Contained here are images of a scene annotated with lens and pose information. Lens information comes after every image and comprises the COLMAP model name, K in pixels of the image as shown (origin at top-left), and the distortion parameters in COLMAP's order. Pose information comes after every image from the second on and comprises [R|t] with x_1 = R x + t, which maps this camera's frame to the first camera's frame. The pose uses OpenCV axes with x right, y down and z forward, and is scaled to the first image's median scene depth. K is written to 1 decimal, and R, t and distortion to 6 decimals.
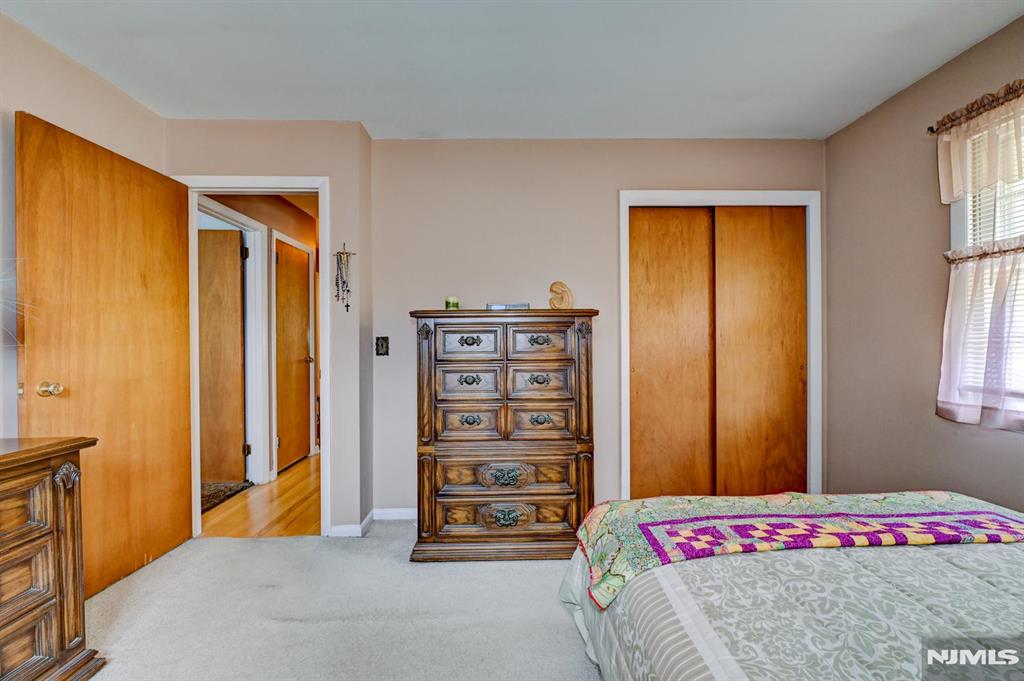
lens RADIAL K [[407.2, 0, 515.2], [0, 407.2, 342.0], [0, 0, 1]] dist [-0.006054, -0.000560]
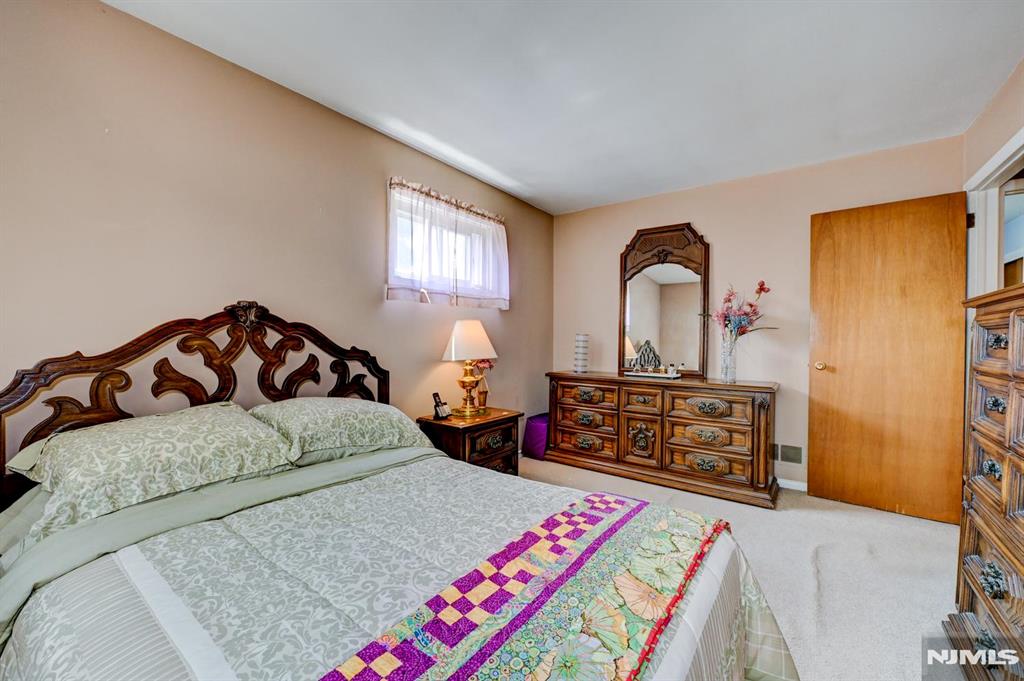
lens RADIAL K [[407.2, 0, 515.2], [0, 407.2, 342.0], [0, 0, 1]] dist [-0.006054, -0.000560]
pose [[-0.613902, 0.012829, -0.789278, 1.003121], [-0.004415, 0.999796, 0.019685, -0.014570], [0.789370, 0.015570, -0.613720, 0.982485]]
